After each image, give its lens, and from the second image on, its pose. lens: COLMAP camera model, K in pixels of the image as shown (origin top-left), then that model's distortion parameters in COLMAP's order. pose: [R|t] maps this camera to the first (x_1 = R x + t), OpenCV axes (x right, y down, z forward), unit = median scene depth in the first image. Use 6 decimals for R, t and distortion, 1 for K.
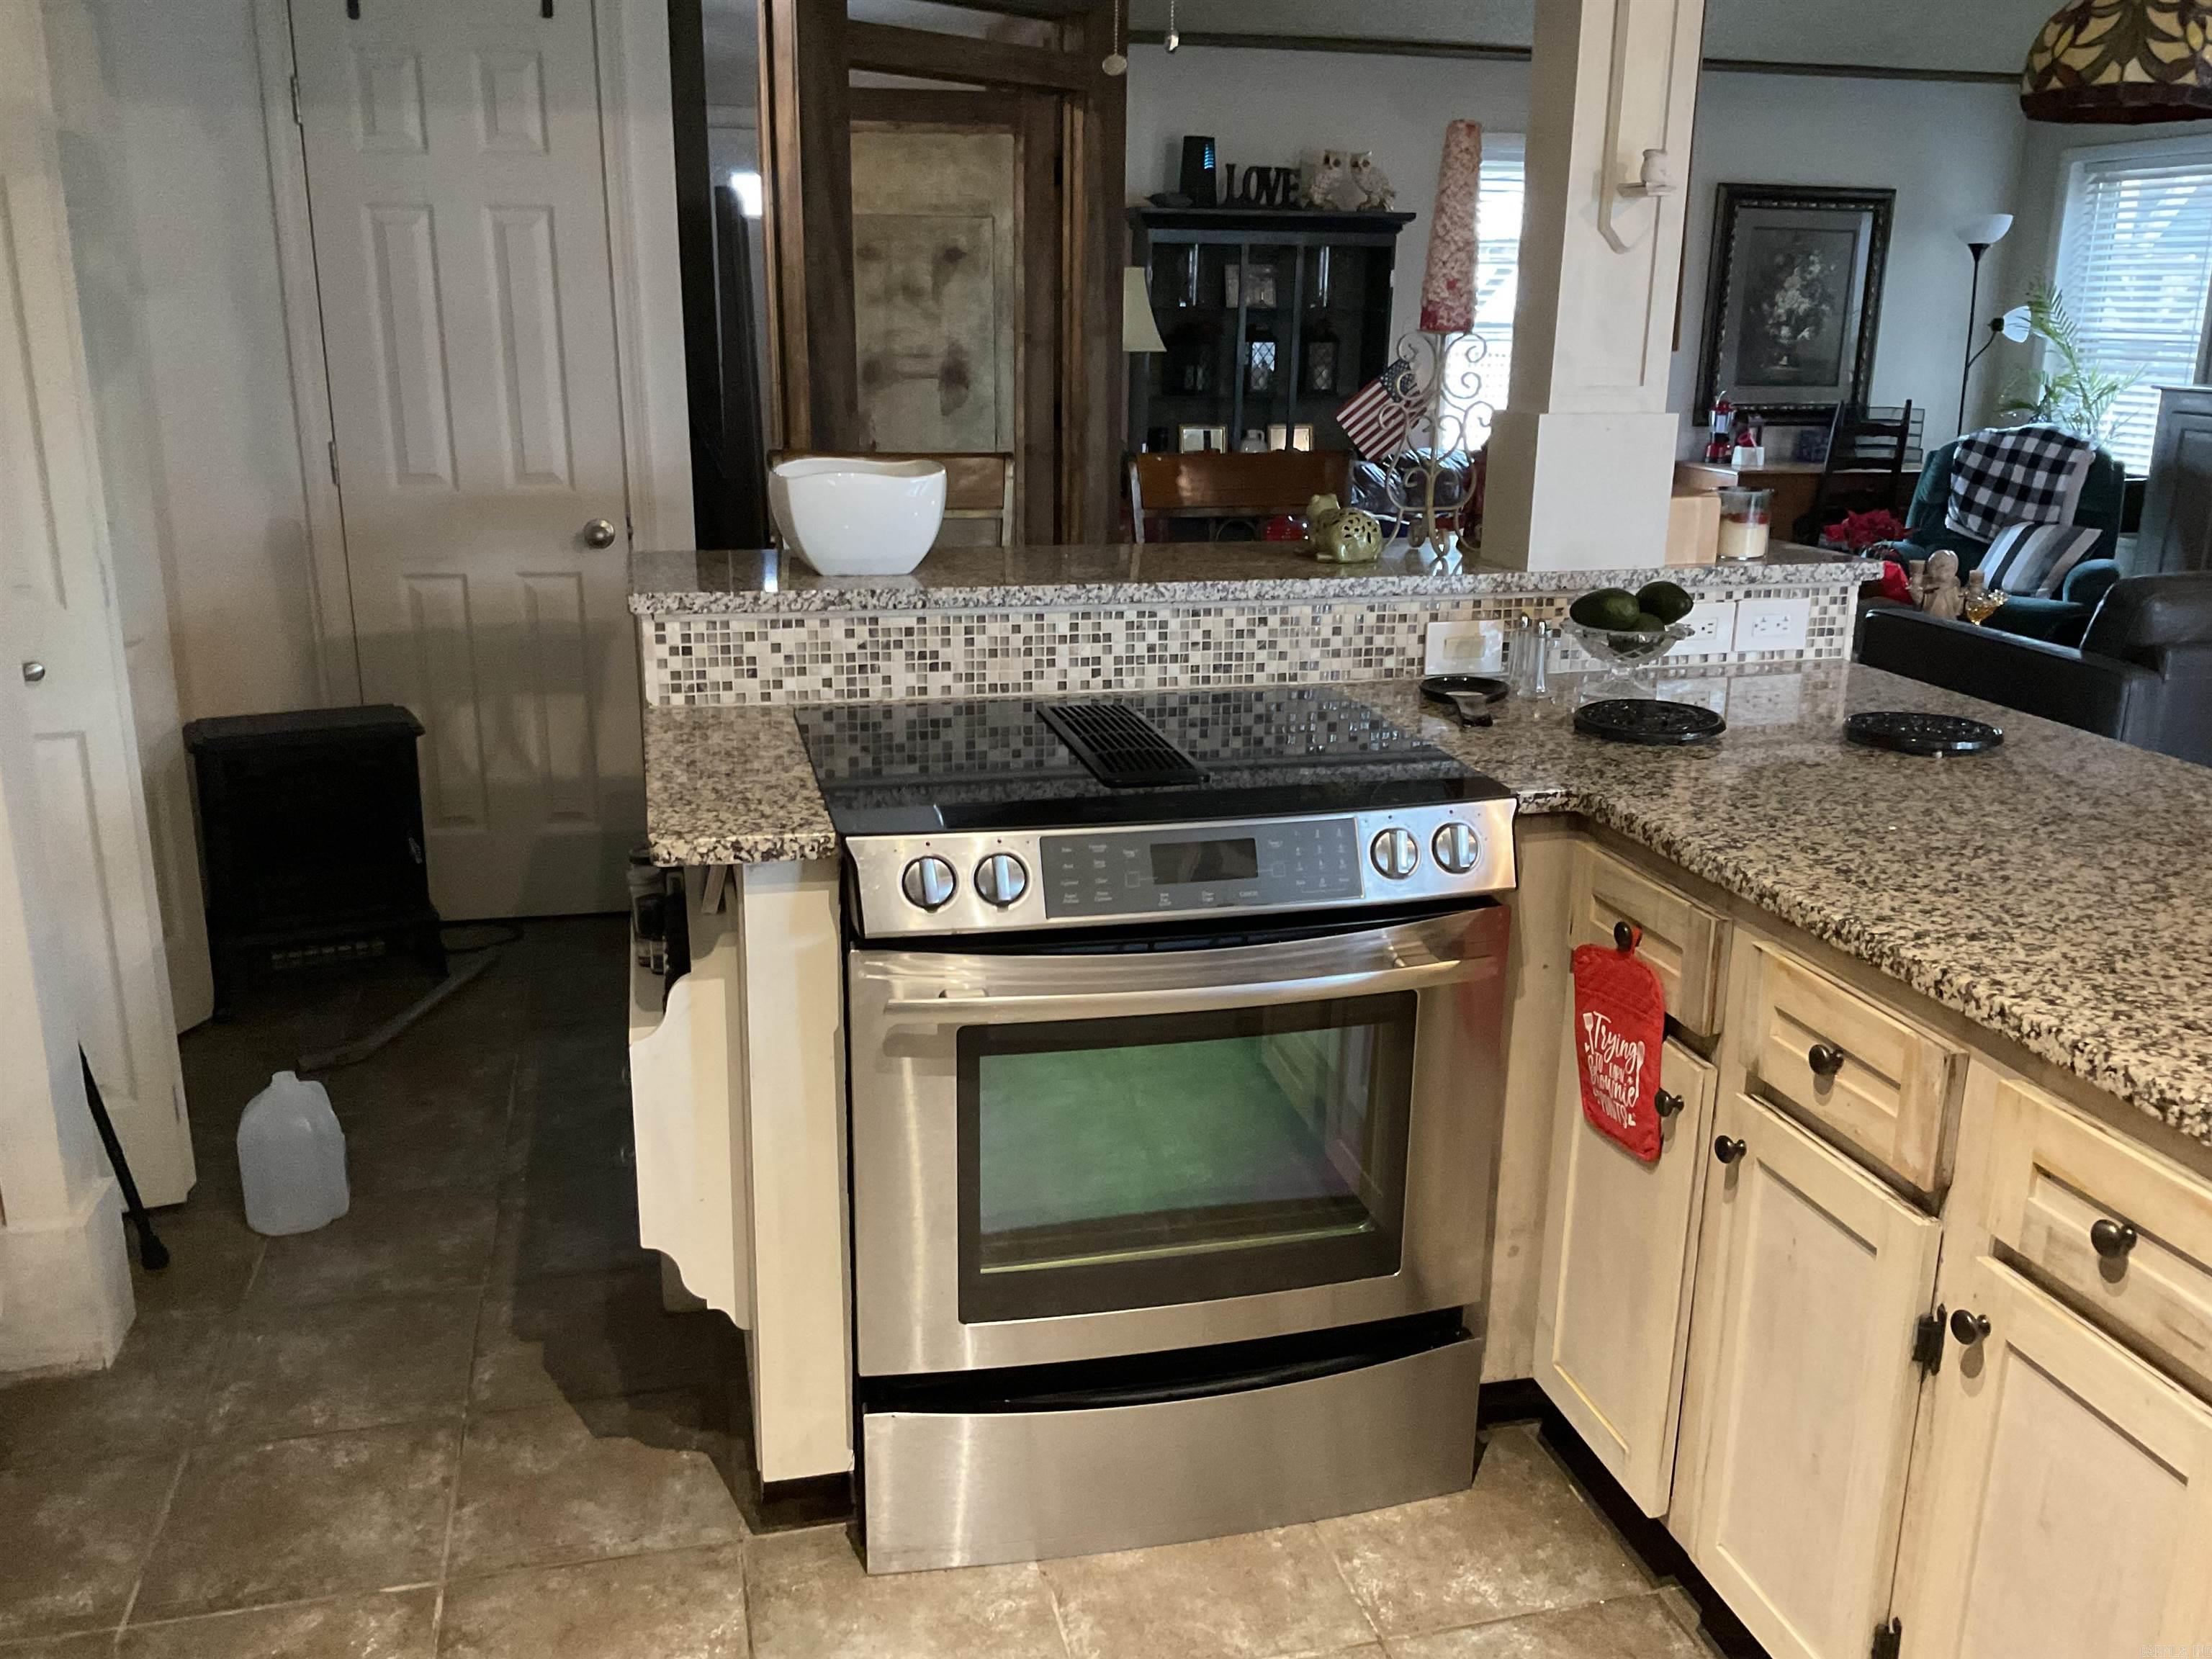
lens RADIAL K [[1879.3, 0, 1114.9], [0, 1879.3, 831.5], [0, 0, 1]] dist [0.056983, -0.007139]
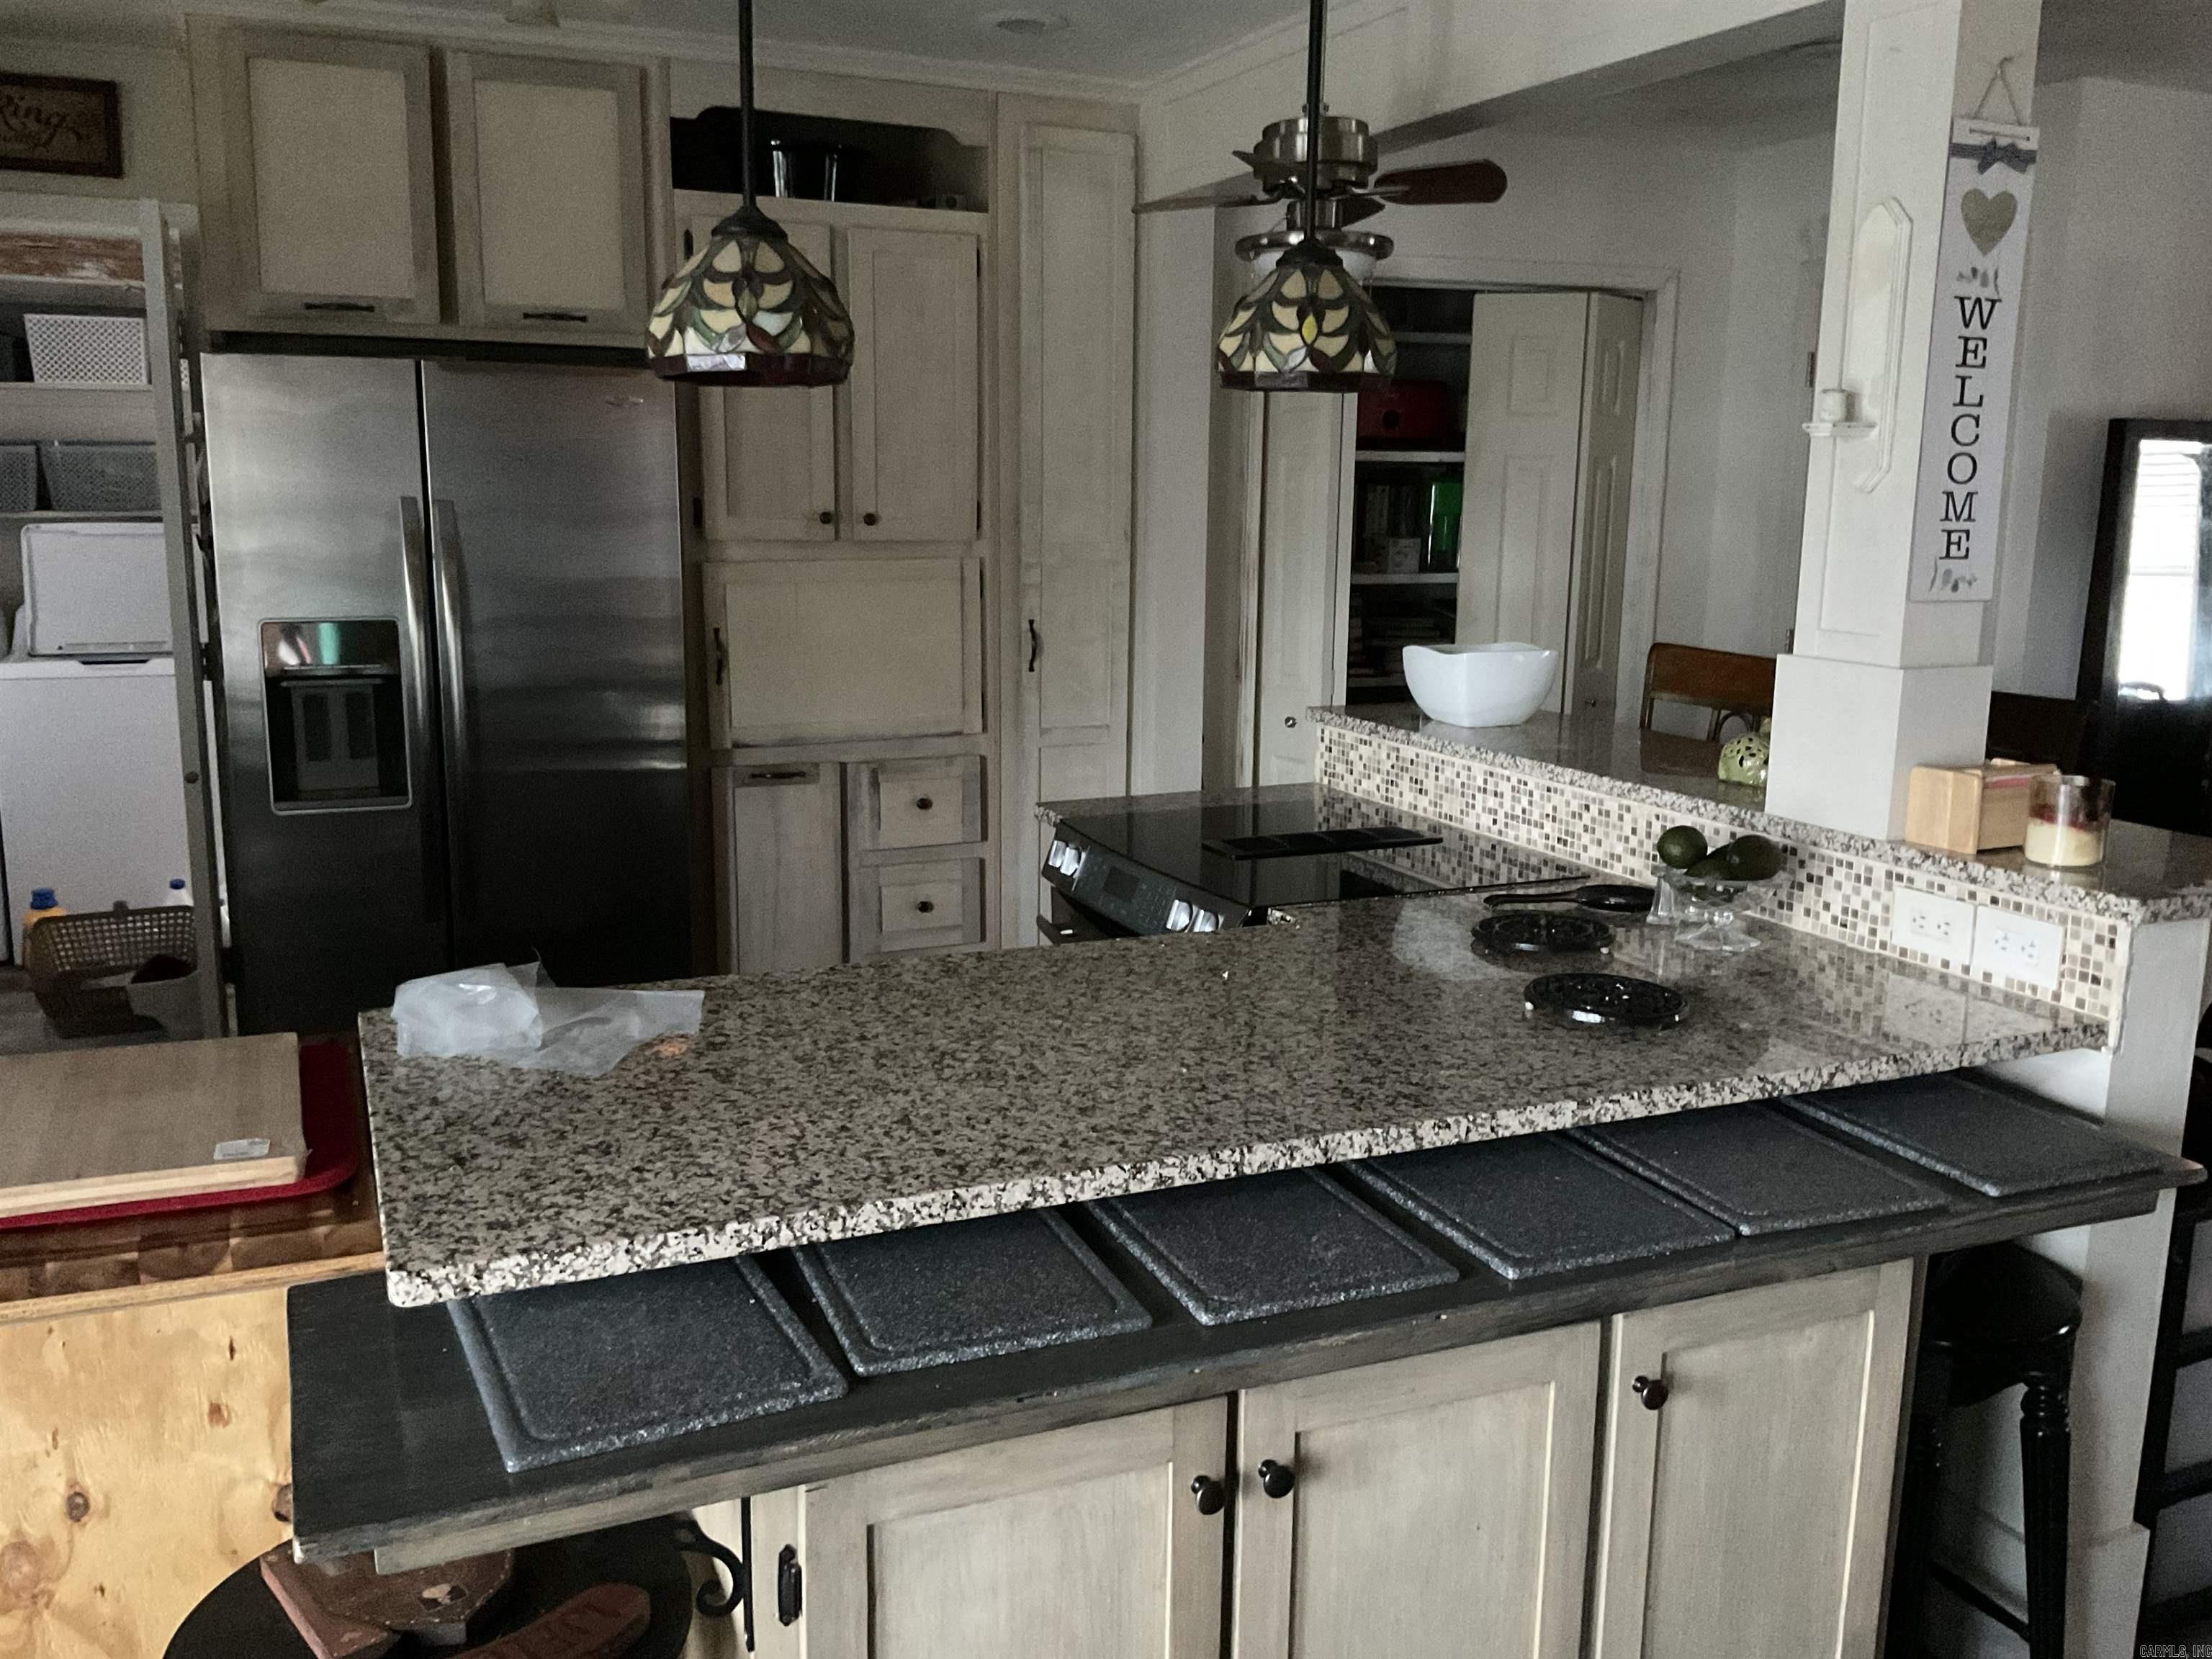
lens RADIAL K [[1879.3, 0, 1108.8], [0, 1879.3, 829.8], [0, 0, 1]] dist [0.056983, -0.007139]
pose [[0.134108, 0.170074, -0.976263, 1.162449], [-0.278663, 0.951882, 0.127547, -0.165115], [0.950980, 0.254943, 0.175048, 0.530833]]
